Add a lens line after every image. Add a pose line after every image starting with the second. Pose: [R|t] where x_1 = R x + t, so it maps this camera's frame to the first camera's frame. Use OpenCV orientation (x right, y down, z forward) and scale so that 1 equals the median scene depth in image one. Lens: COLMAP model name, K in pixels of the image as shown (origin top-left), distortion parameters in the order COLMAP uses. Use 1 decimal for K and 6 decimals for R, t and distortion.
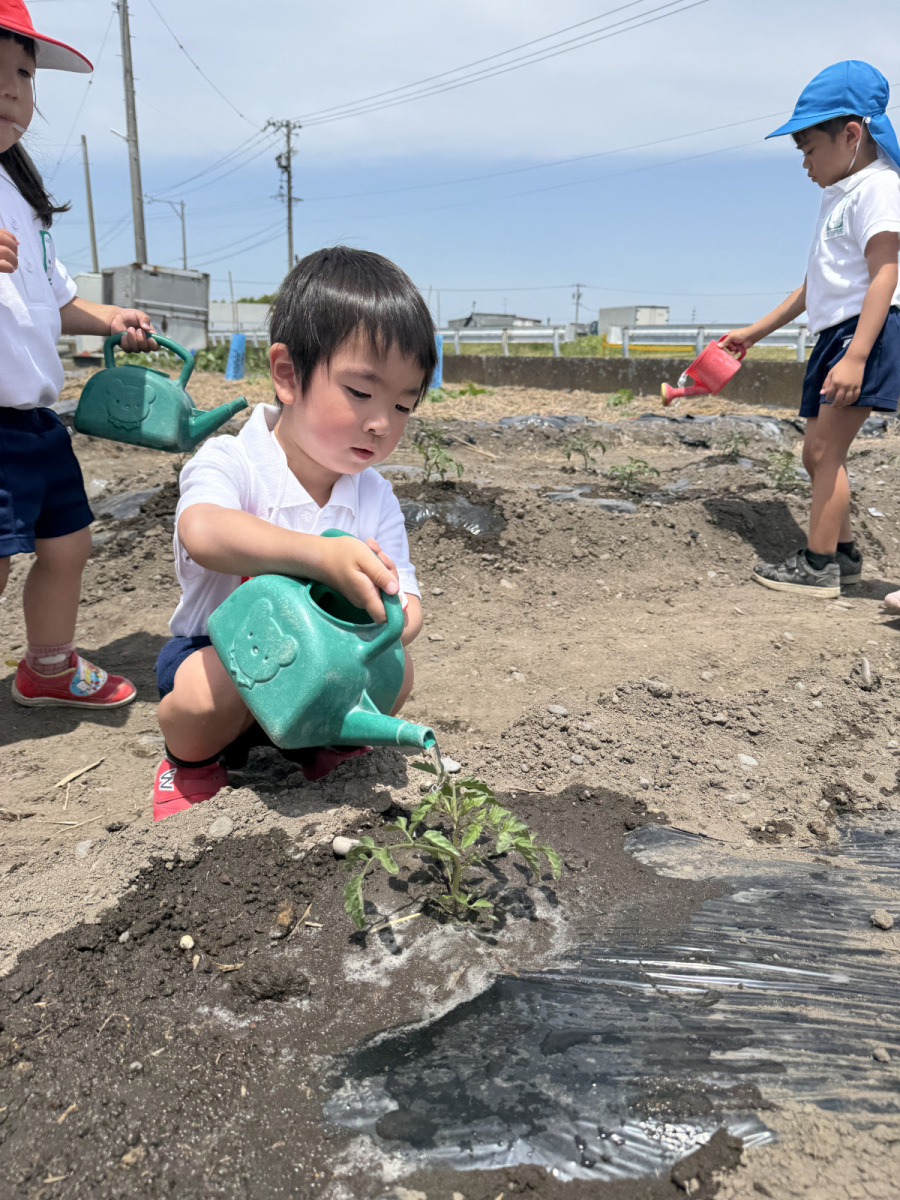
lens RADIAL K [[851.5, 0, 450.0], [0, 851.5, 600.0], [0, 0, 1]] dist [0.088815, -0.104647]
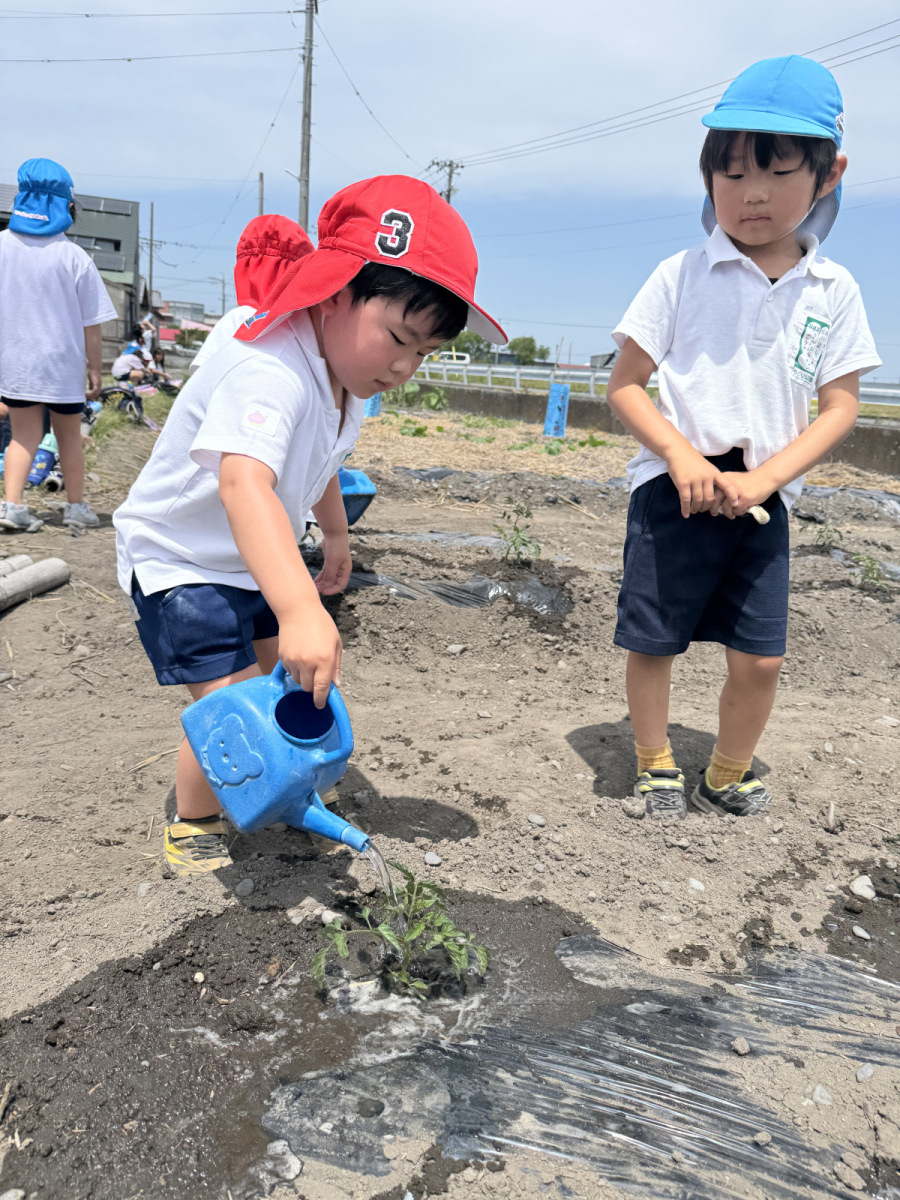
lens RADIAL K [[859.7, 0, 450.0], [0, 859.7, 600.0], [0, 0, 1]] dist [0.057584, -0.076029]
pose [[0.984944, 0.097815, -0.142539, 0.148408], [-0.101120, 0.994744, -0.016111, -0.143240], [0.140214, 0.030282, 0.989658, -0.213221]]
